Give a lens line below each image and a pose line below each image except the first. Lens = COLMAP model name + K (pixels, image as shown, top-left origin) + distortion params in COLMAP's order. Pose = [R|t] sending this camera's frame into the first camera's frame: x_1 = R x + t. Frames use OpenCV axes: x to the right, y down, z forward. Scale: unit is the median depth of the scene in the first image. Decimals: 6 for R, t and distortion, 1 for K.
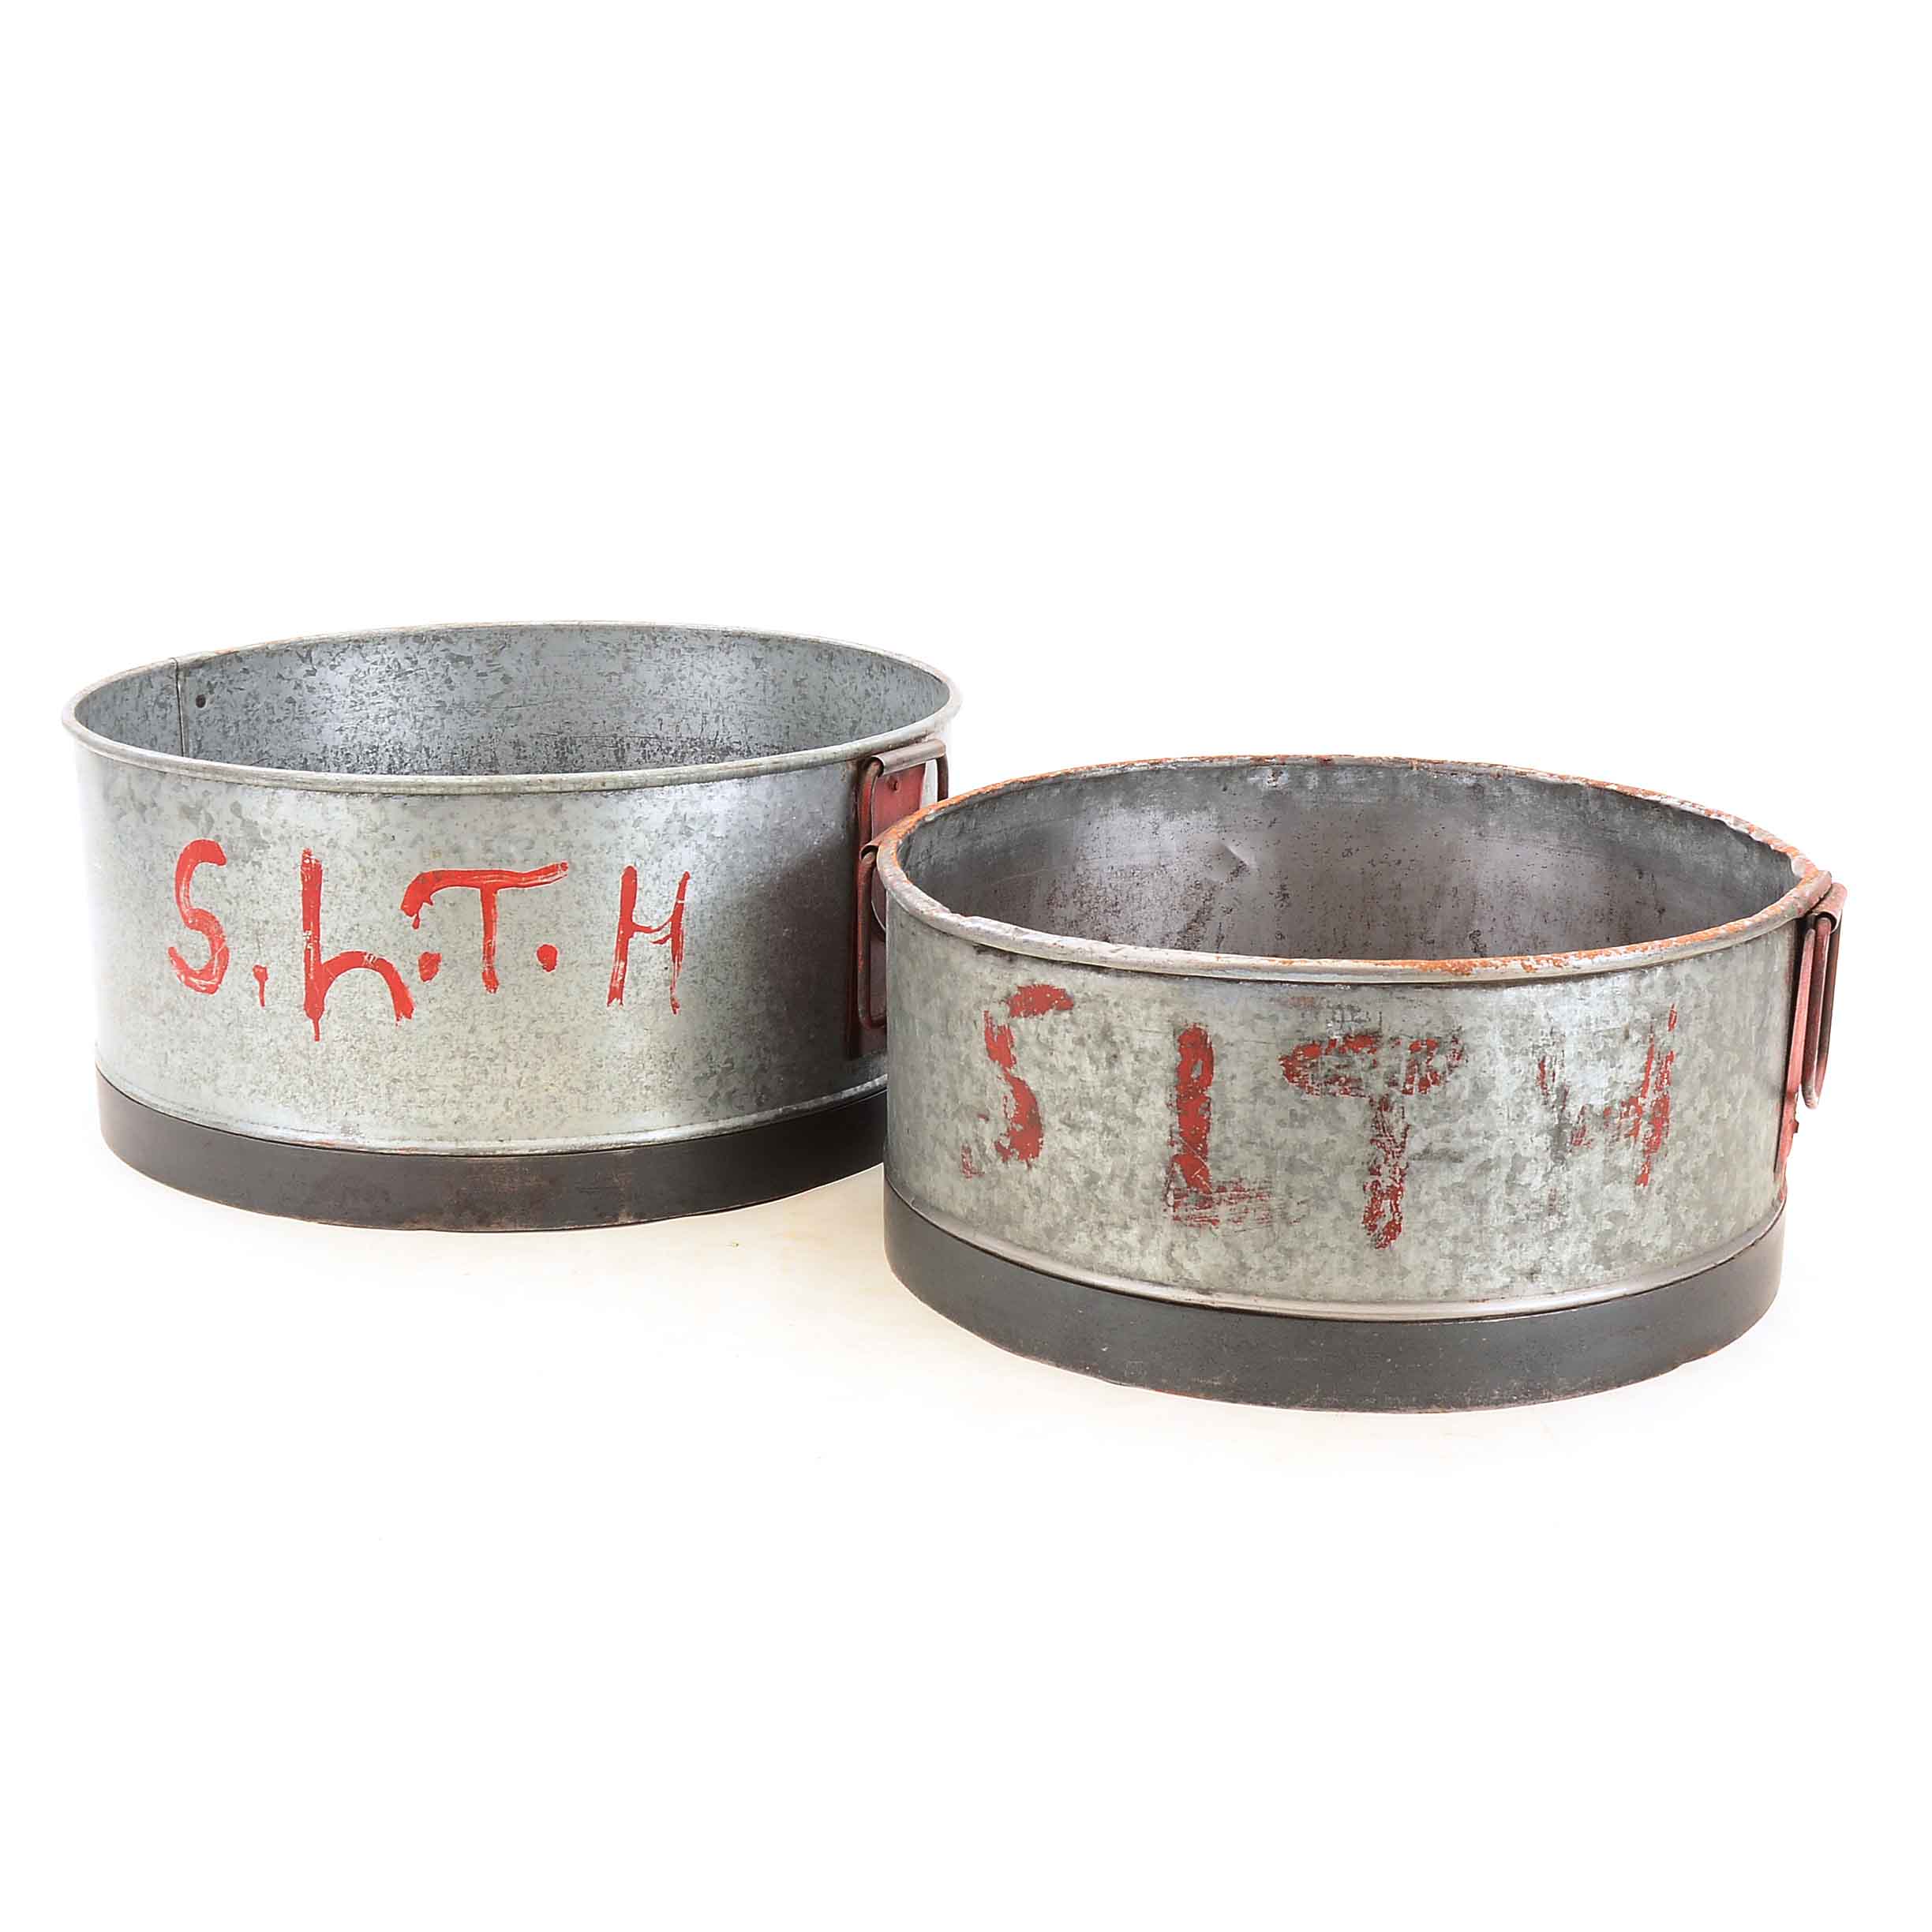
lens RADIAL K [[3194.9, 0, 959.3], [0, 3194.9, 965.2], [0, 0, 1]] dist [-0.061705, 0.000000]
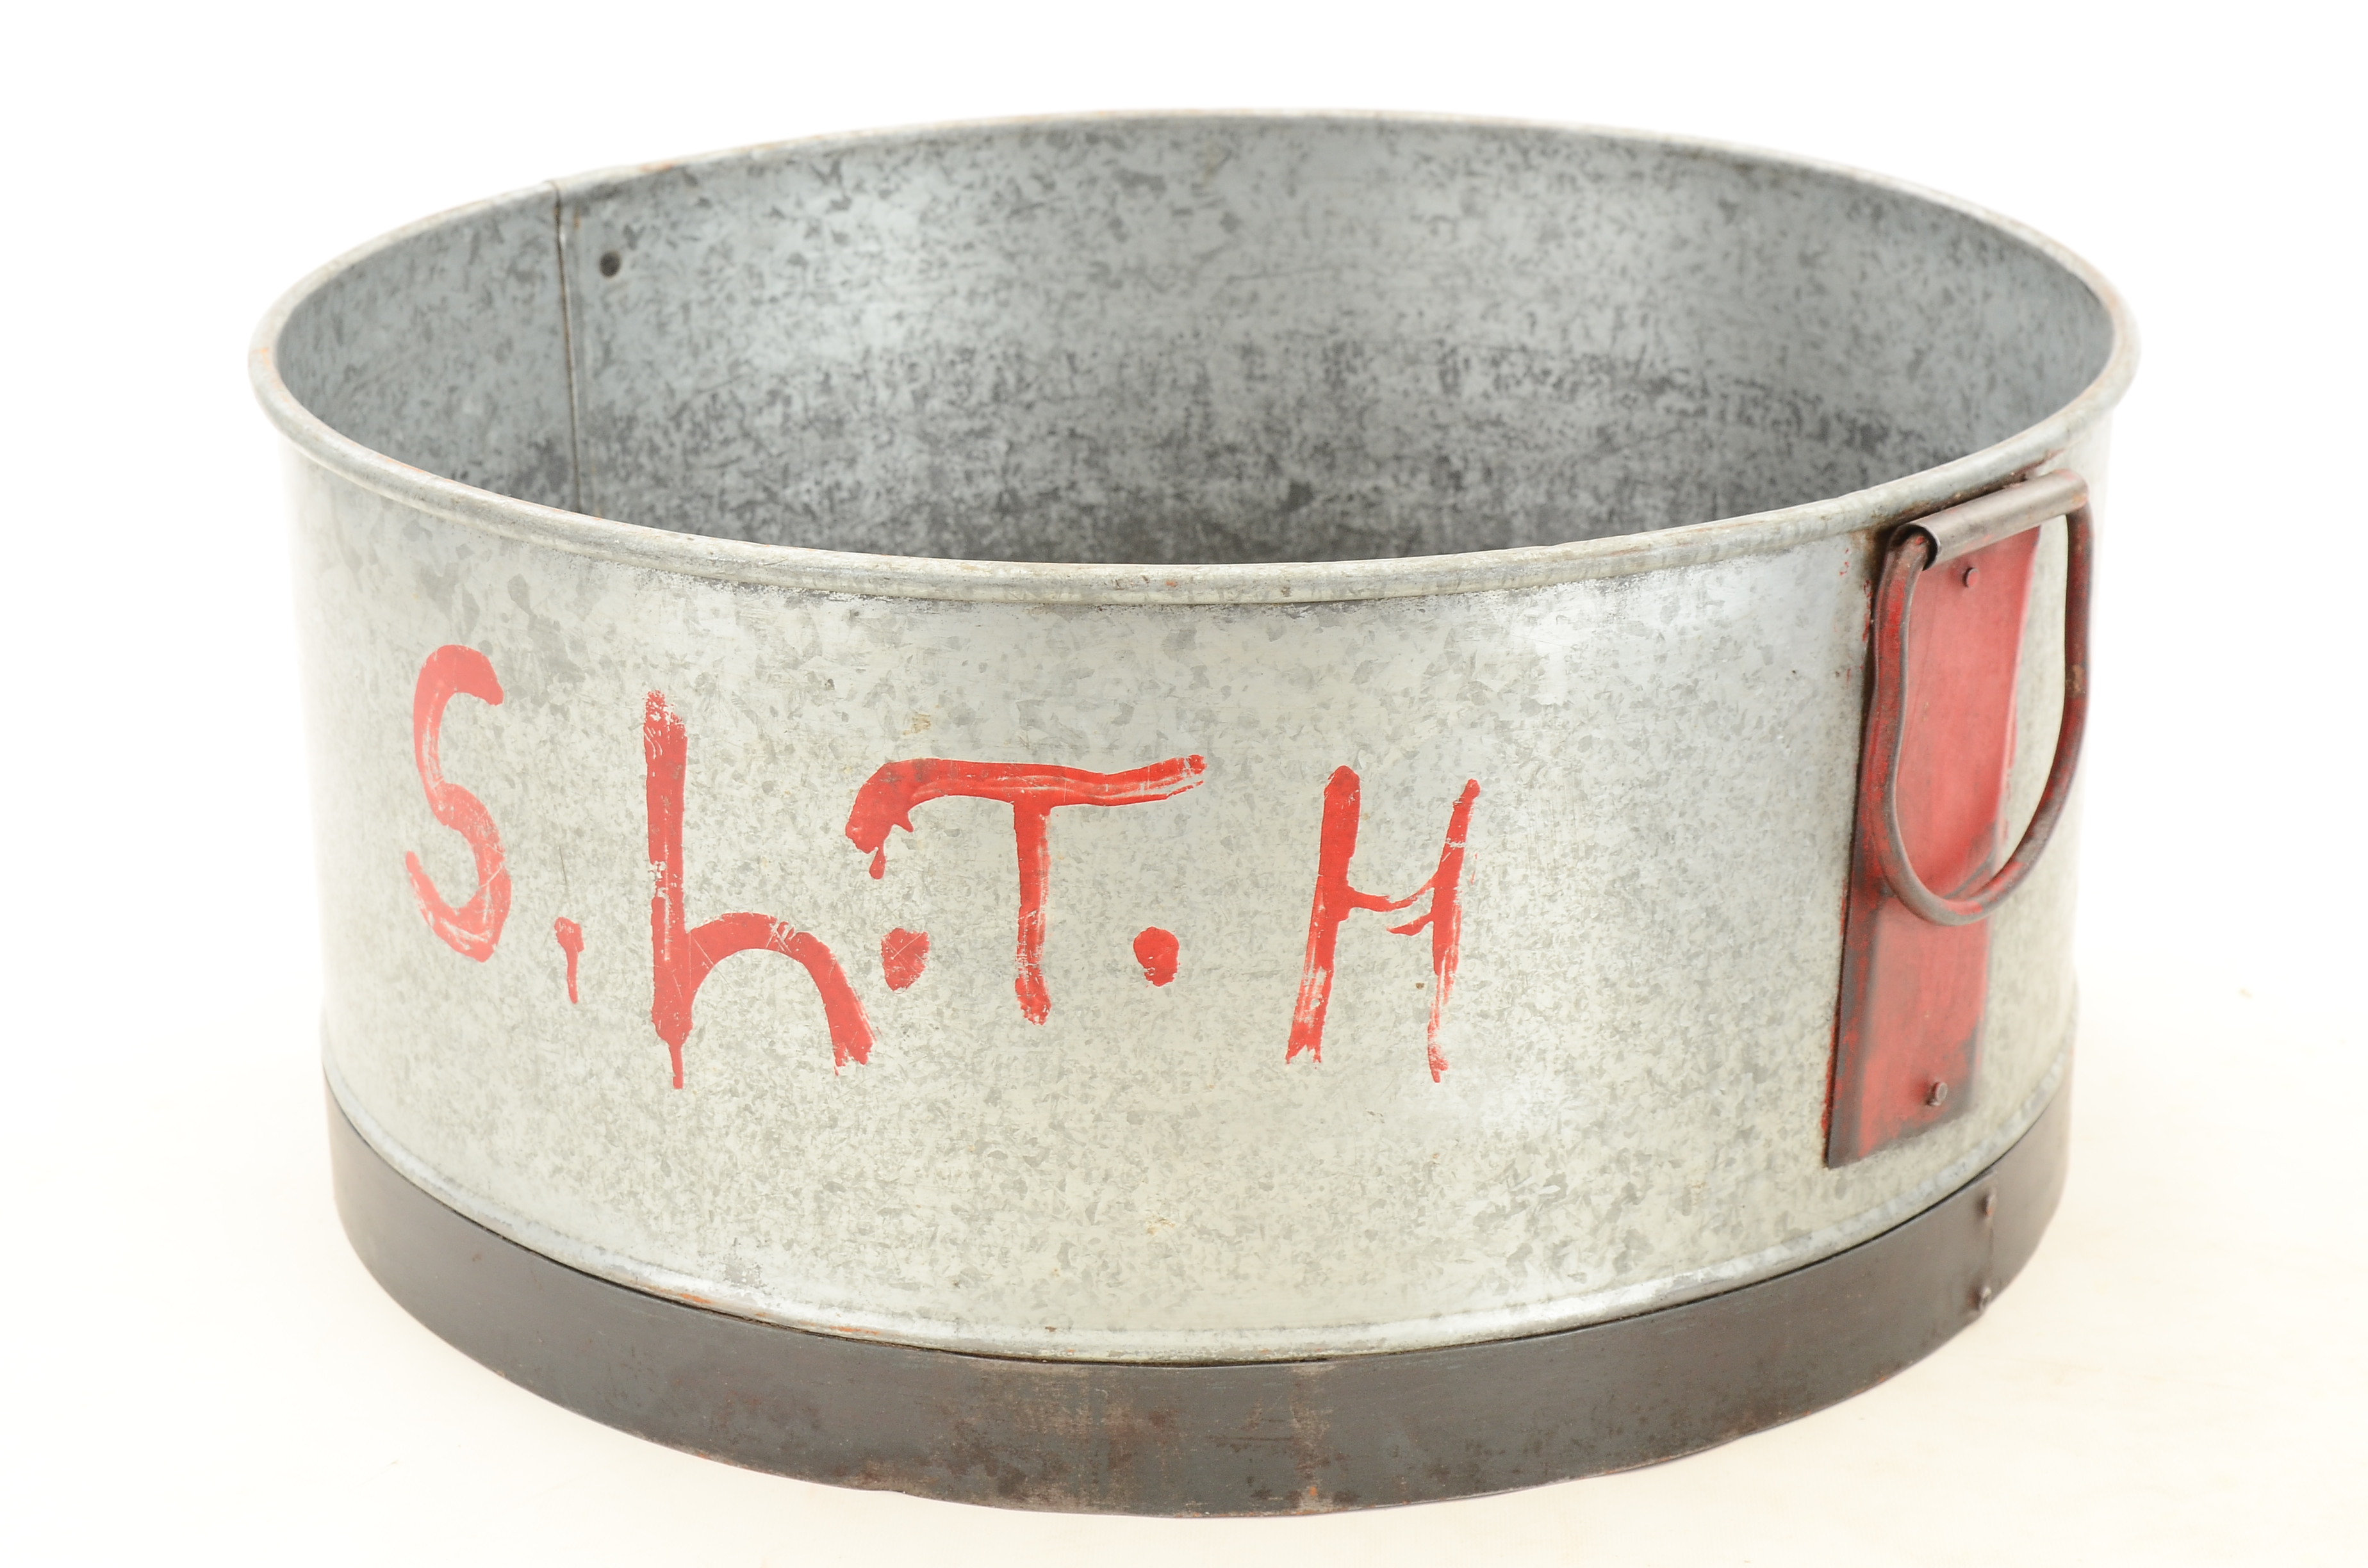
lens RADIAL K [[4571.2, 0, 1191.1], [0, 4571.2, 784.7], [0, 0, 1]] dist [0.044451, 0.000000]
pose [[0.975549, 0.061314, -0.211058, 0.011797], [-0.041635, 0.994466, 0.096454, -0.087761], [0.215804, -0.085308, 0.972703, 0.359226]]
